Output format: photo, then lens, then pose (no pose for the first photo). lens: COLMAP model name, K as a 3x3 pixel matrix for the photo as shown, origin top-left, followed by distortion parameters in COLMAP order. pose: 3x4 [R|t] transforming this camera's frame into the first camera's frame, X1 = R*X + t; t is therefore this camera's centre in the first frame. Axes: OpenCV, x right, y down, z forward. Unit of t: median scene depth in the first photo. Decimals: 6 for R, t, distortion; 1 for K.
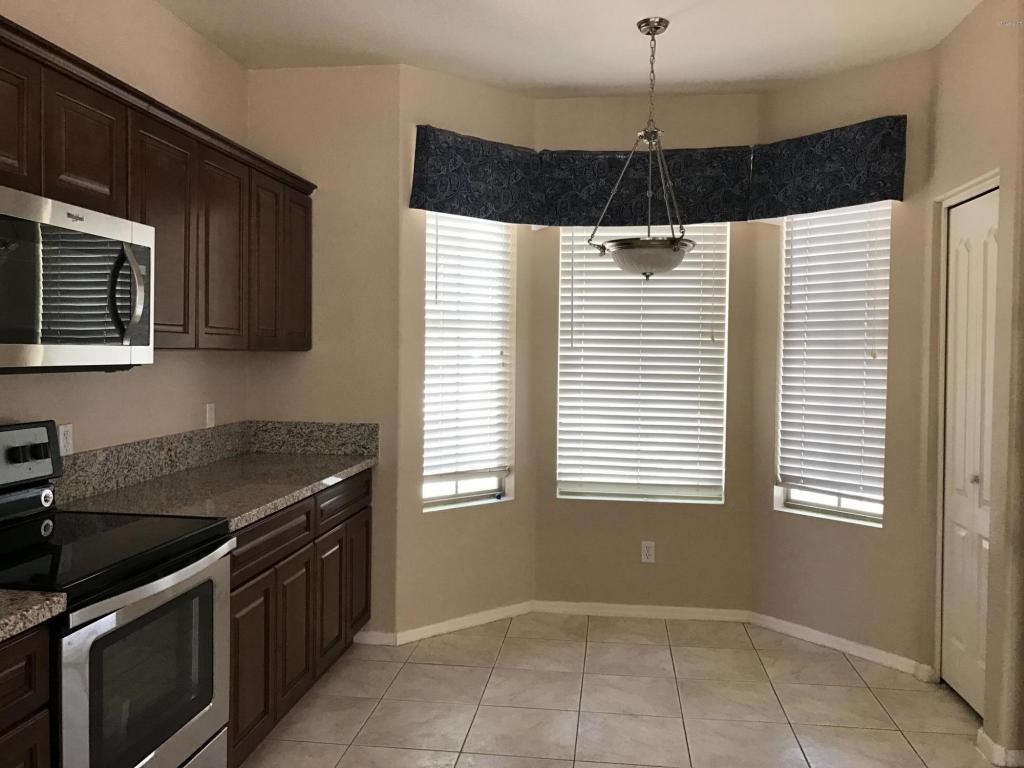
lens RADIAL K [[837.1, 0, 512.0], [0, 837.1, 384.0], [0, 0, 1]] dist [0.052180, -0.097117]
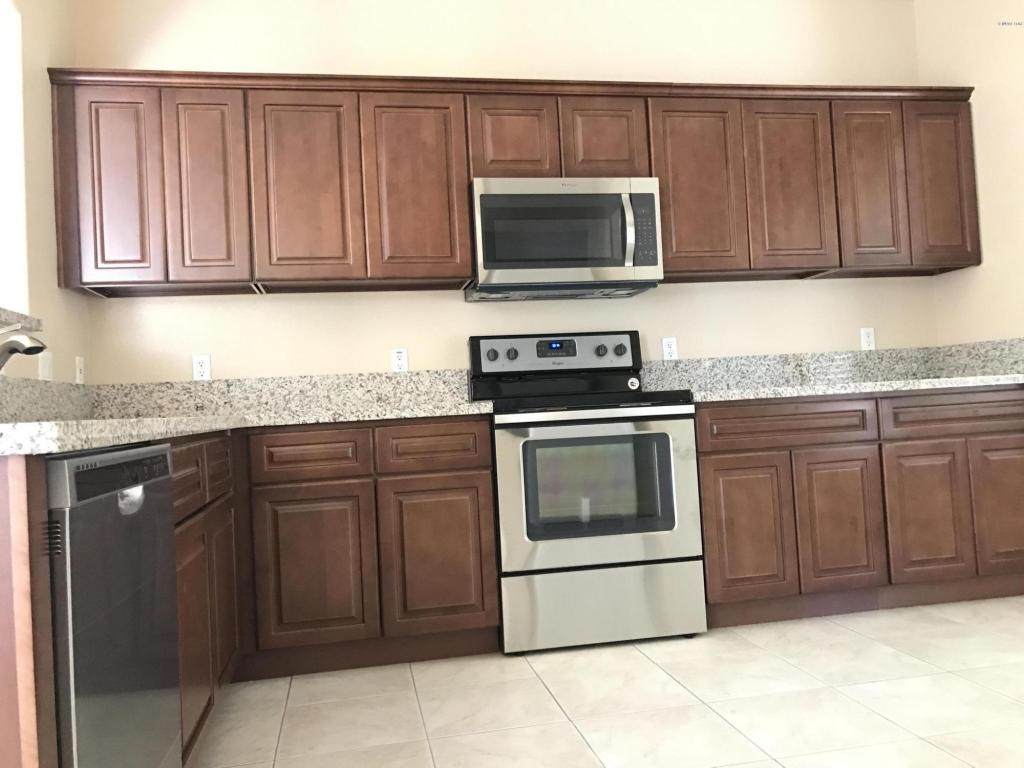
lens RADIAL K [[837.1, 0, 512.0], [0, 837.1, 384.0], [0, 0, 1]] dist [0.052180, -0.097117]
pose [[0.309550, -0.055878, -0.949240, 0.567854], [0.020314, 0.998433, -0.052150, 0.155928], [0.950666, -0.003139, 0.310200, 0.266140]]
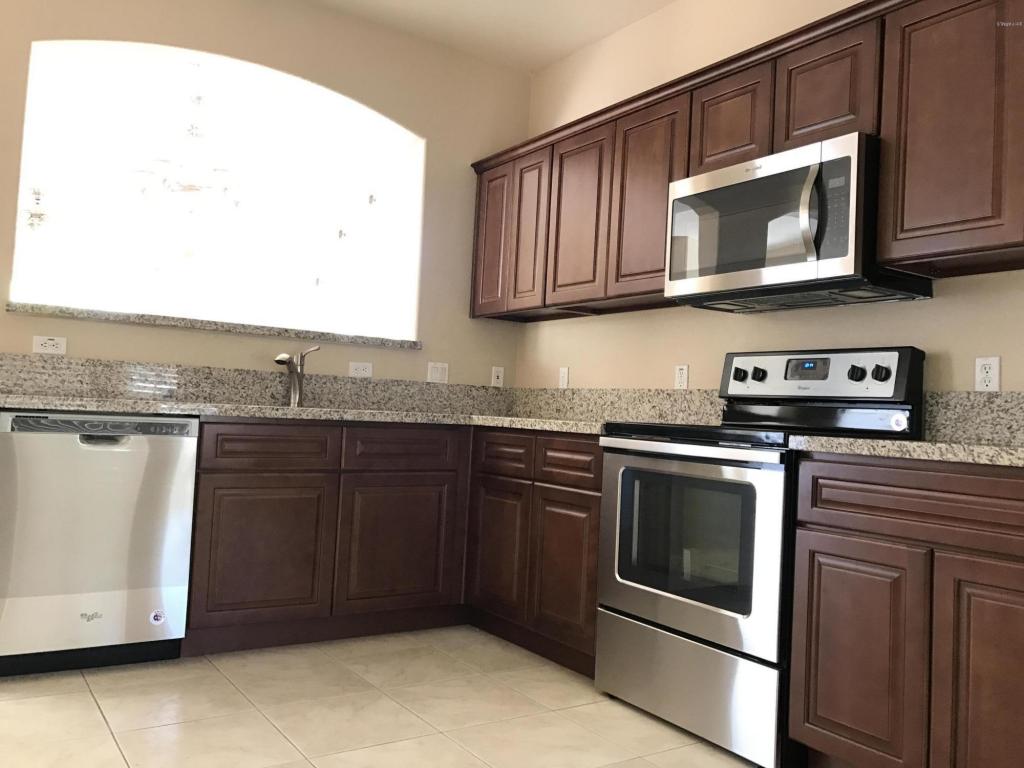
lens RADIAL K [[837.1, 0, 512.0], [0, 837.1, 384.0], [0, 0, 1]] dist [0.052180, -0.097117]
pose [[-0.744499, -0.076082, -0.663274, 0.356286], [-0.088037, 0.995998, -0.015430, 0.110113], [0.661793, 0.046905, -0.748218, 1.091556]]
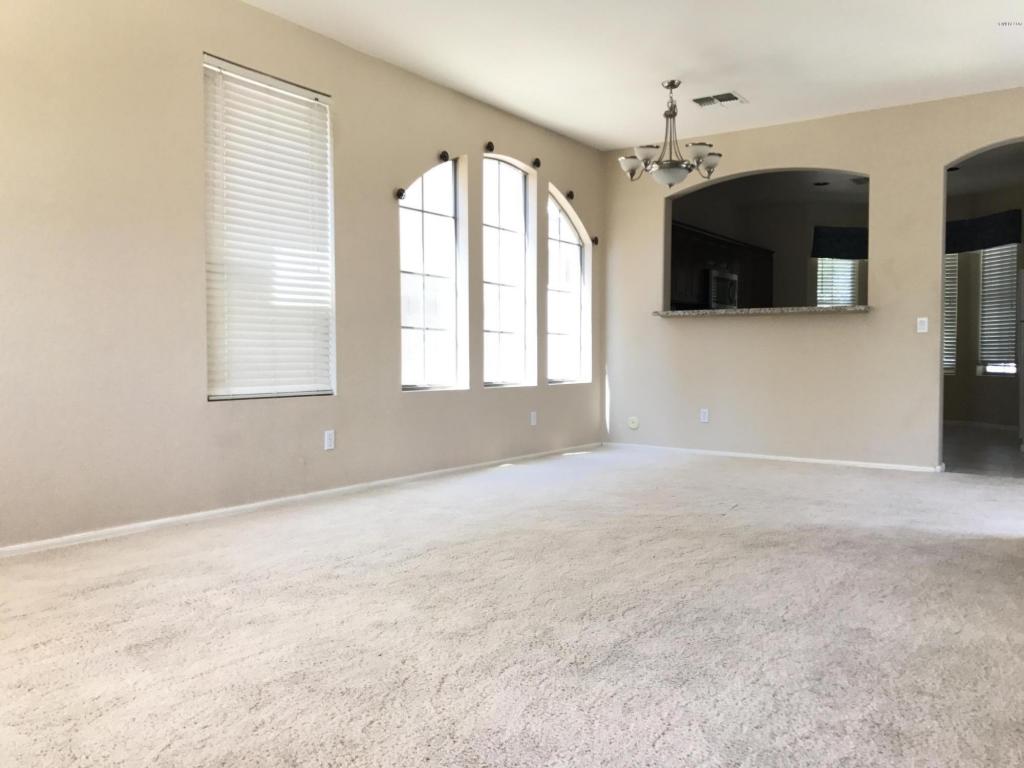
lens RADIAL K [[837.1, 0, 512.0], [0, 837.1, 384.0], [0, 0, 1]] dist [0.052180, -0.097117]
pose [[0.901070, 0.002115, -0.433669, 0.200058], [-0.003238, 0.999993, -0.001851, 0.220057], [0.433663, 0.003072, 0.901070, -2.005752]]
